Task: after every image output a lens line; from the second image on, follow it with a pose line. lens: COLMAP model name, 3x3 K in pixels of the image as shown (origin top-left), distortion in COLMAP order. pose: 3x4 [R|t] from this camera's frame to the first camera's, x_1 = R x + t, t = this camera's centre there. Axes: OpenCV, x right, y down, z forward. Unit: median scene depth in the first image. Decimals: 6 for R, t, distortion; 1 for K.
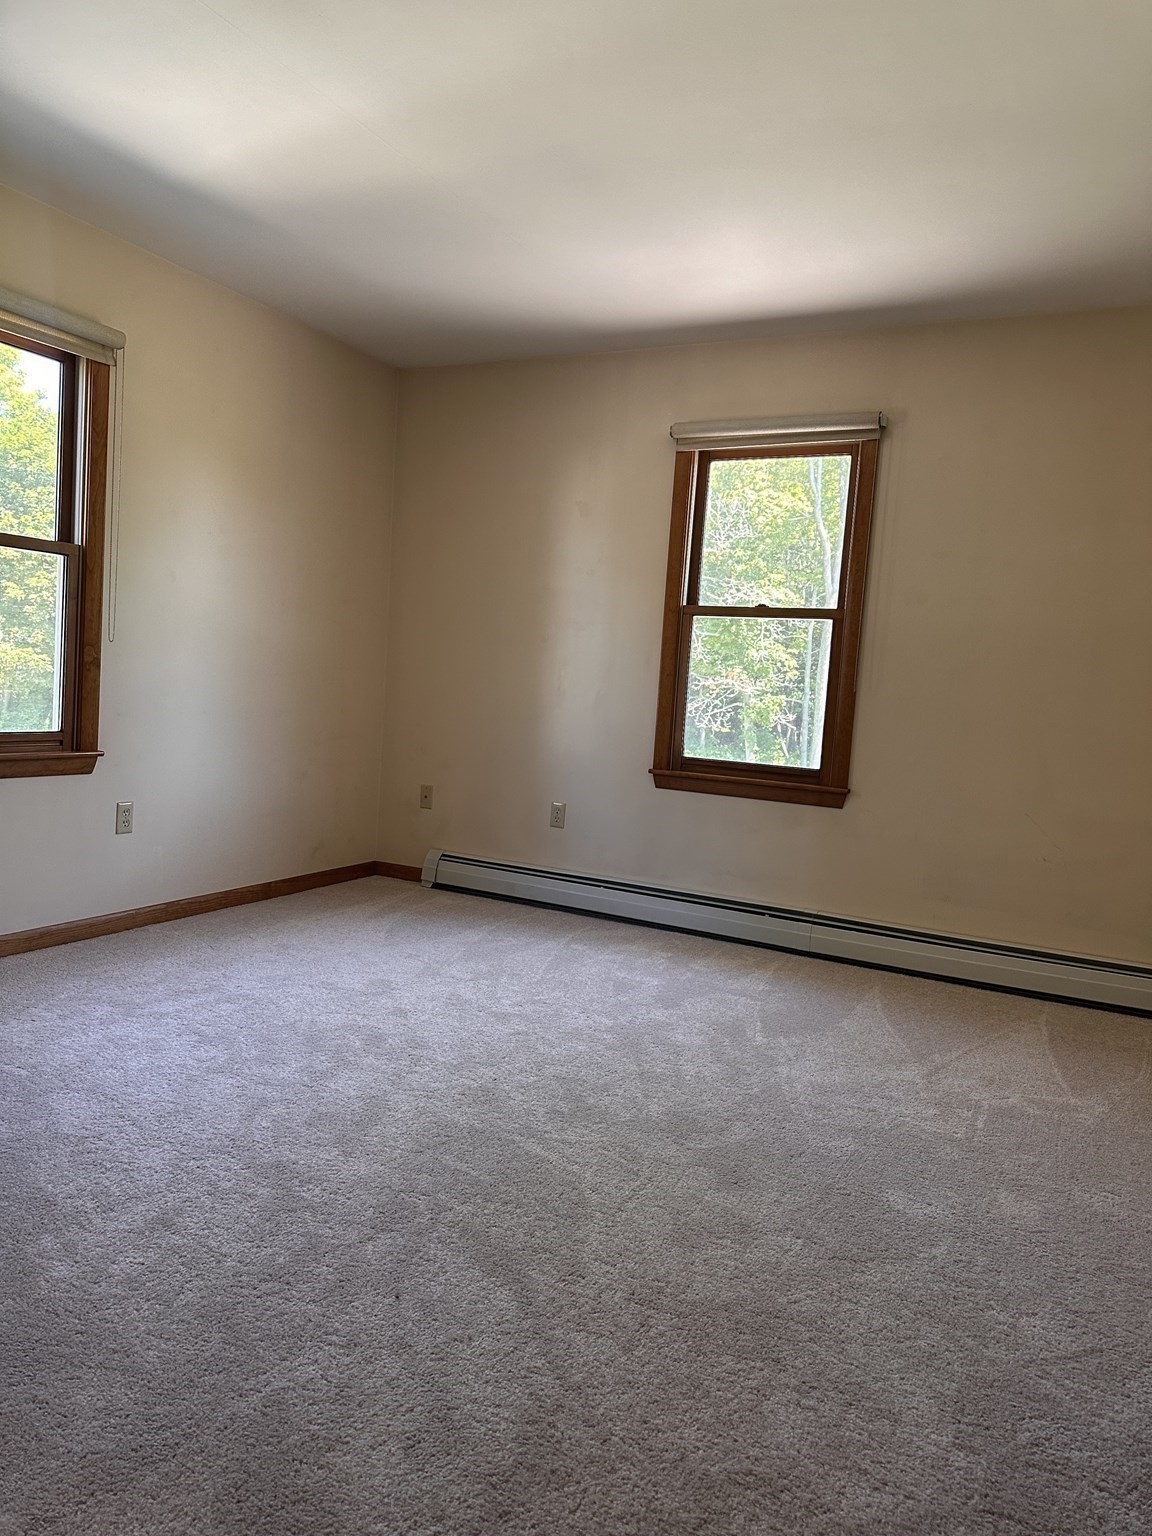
lens RADIAL K [[1055.5, 0, 574.5], [0, 1055.5, 762.6], [0, 0, 1]] dist [0.109099, -0.140634]
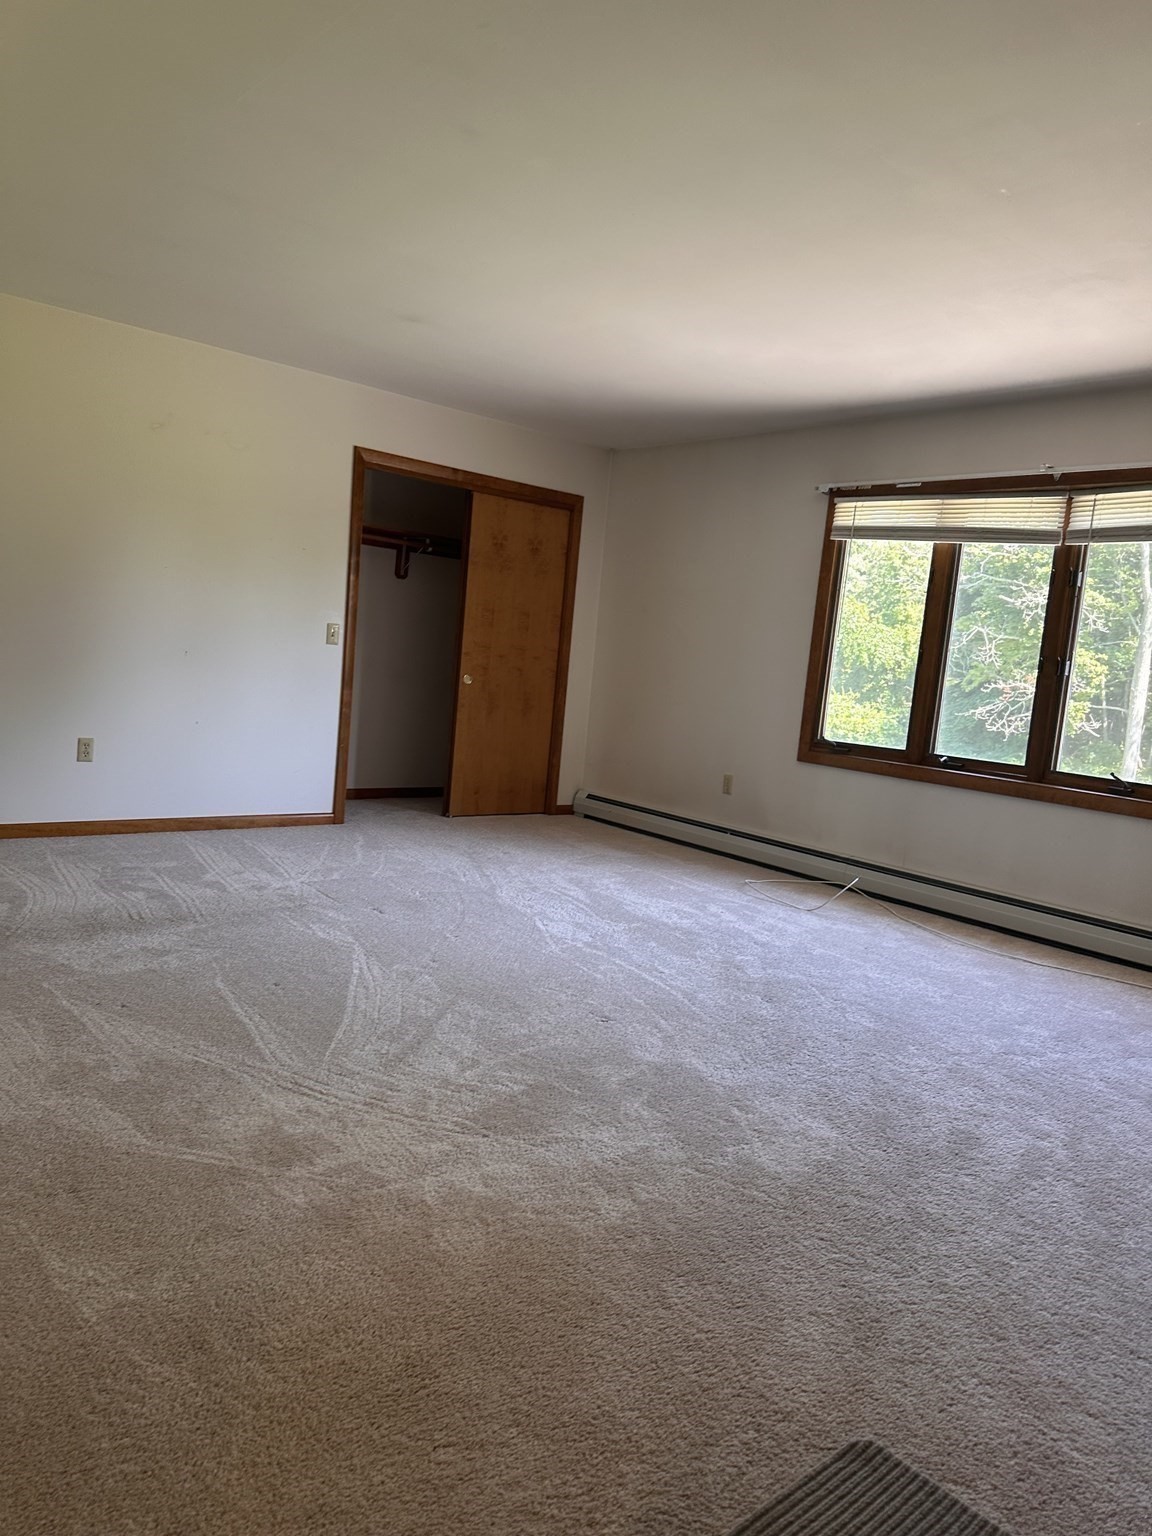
lens RADIAL K [[1055.5, 0, 574.5], [0, 1055.5, 762.6], [0, 0, 1]] dist [0.109099, -0.140634]
pose [[0.943959, 0.056634, -0.325169, 0.092285], [-0.056207, 0.998362, 0.010714, 0.009766], [0.325243, 0.008163, 0.945595, -0.097021]]
